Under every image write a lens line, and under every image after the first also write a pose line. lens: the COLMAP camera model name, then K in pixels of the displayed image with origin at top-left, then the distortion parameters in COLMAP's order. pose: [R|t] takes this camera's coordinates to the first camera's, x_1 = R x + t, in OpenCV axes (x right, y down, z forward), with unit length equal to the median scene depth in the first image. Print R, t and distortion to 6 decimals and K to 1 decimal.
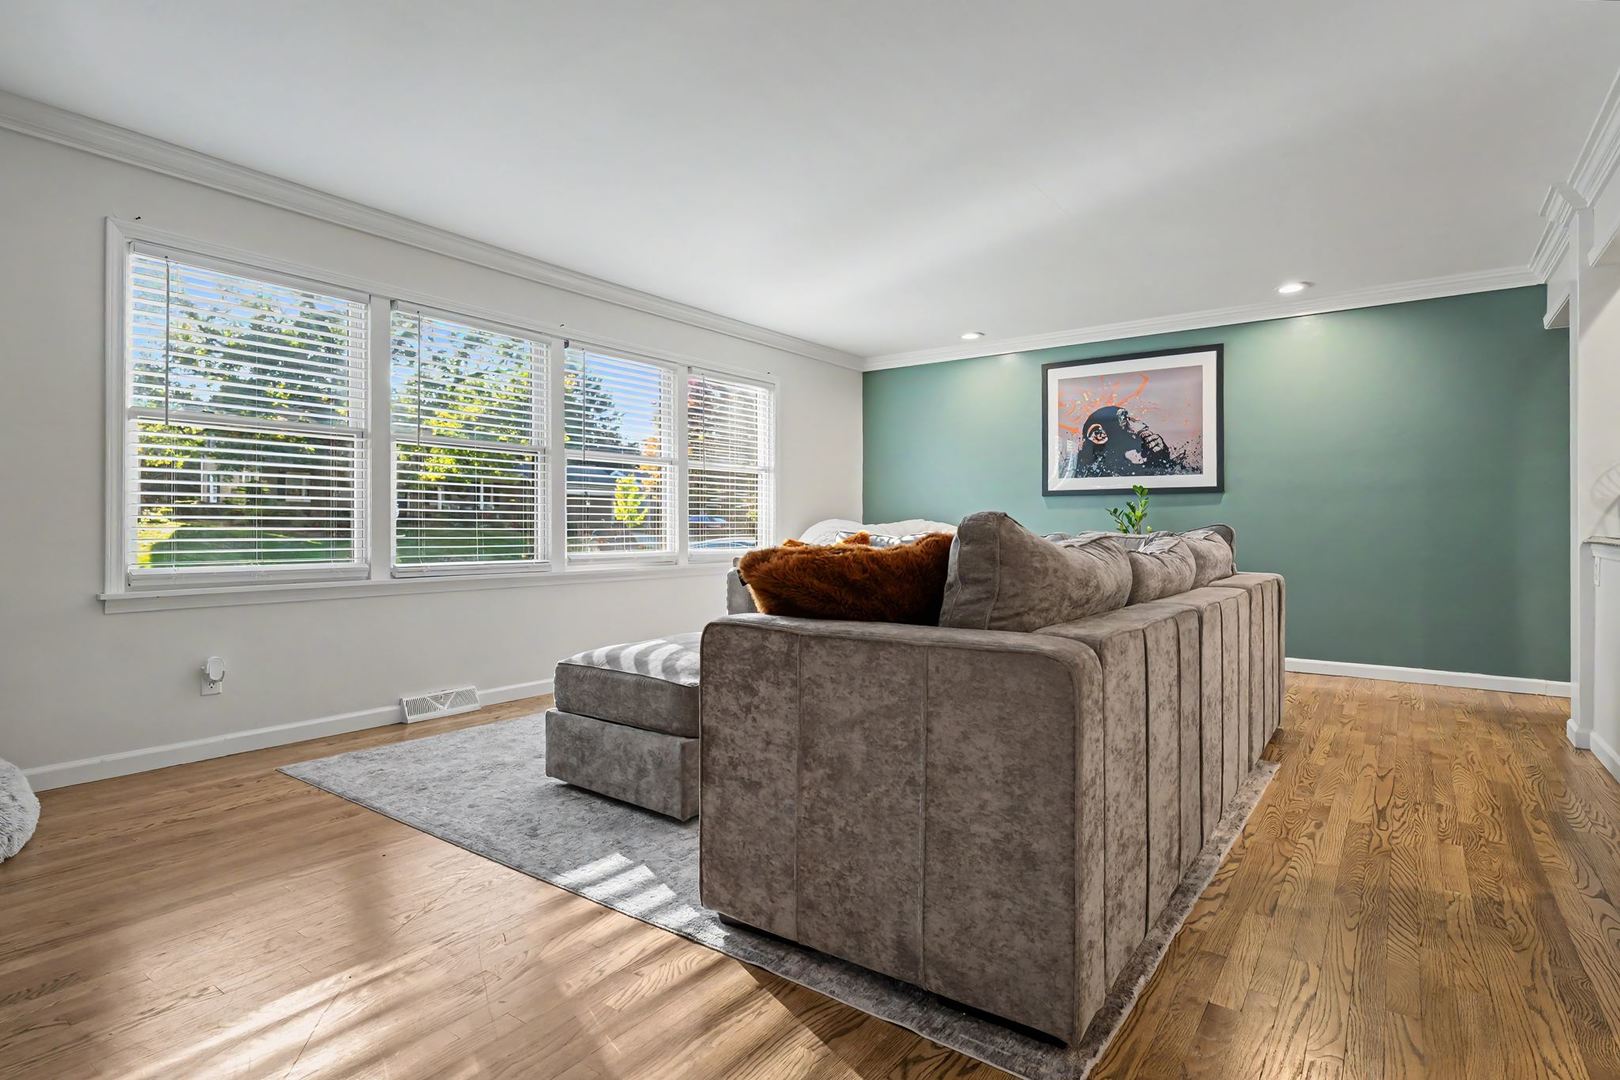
lens RADIAL K [[838.4, 0, 812.9], [0, 838.4, 521.2], [0, 0, 1]] dist [-0.000158, -0.000431]
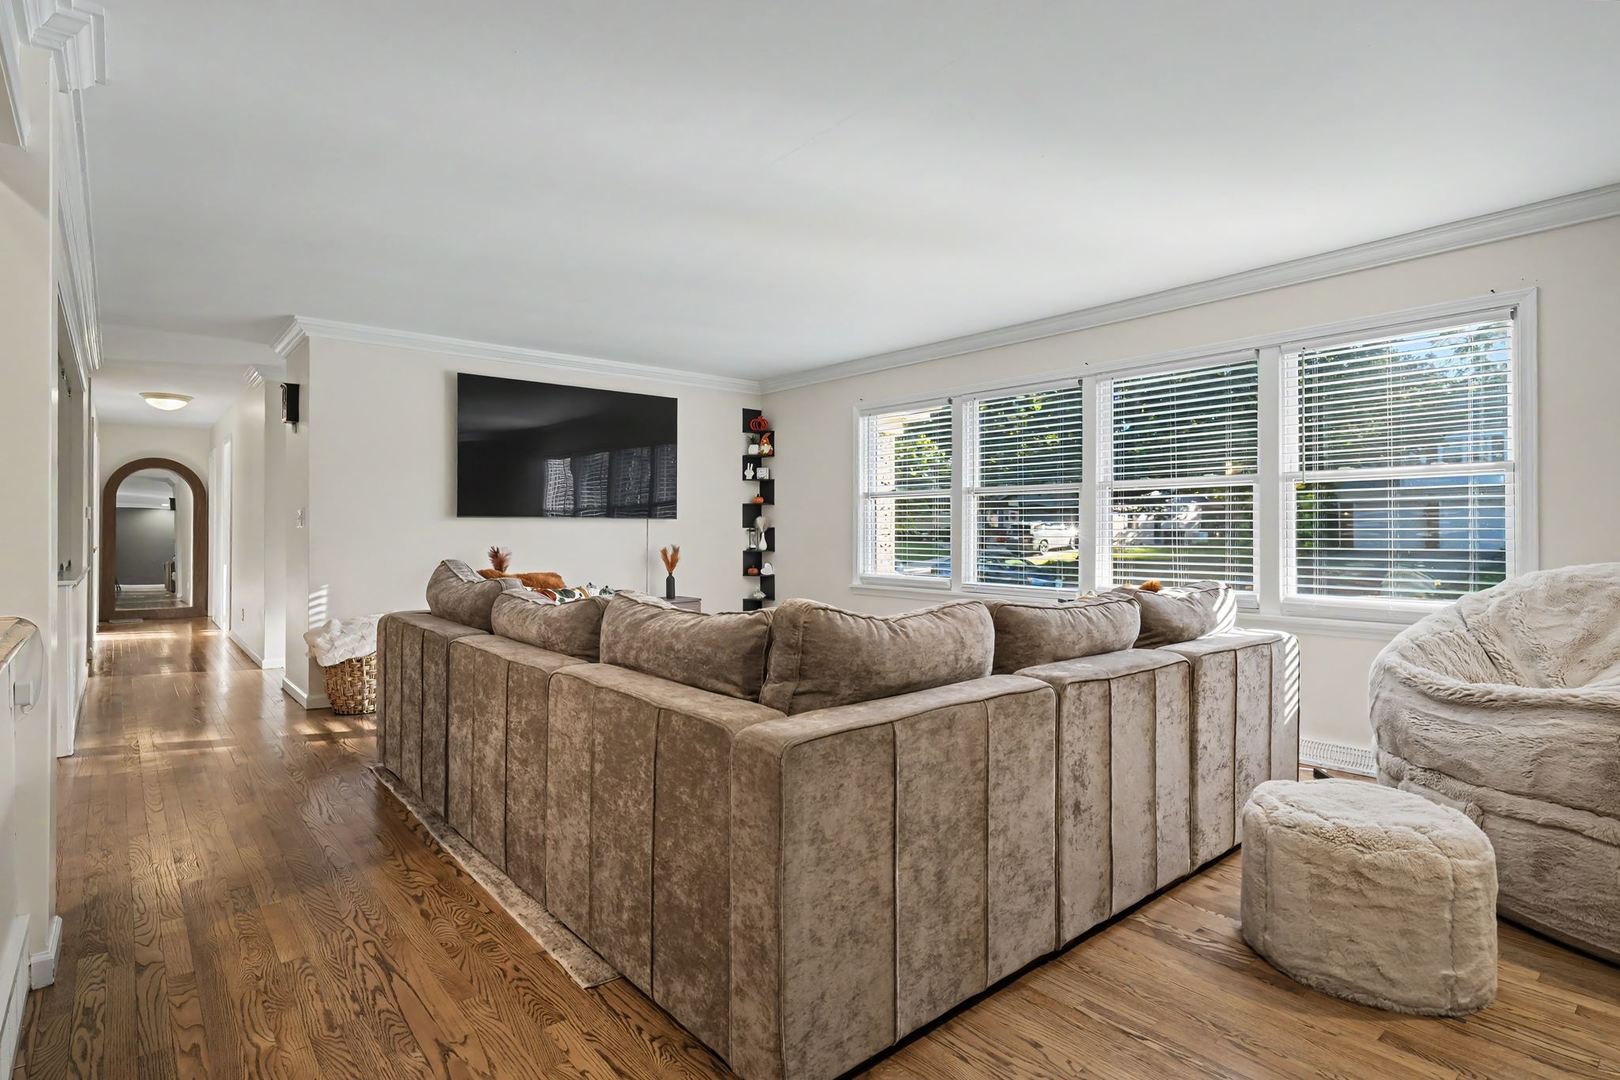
lens RADIAL K [[838.4, 0, 812.9], [0, 838.4, 521.2], [0, 0, 1]] dist [-0.000158, -0.000431]
pose [[-0.255928, -0.008207, -0.966661, 1.300047], [0.002003, 0.999957, -0.009020, -0.054707], [0.966694, -0.004245, -0.255901, 1.545903]]
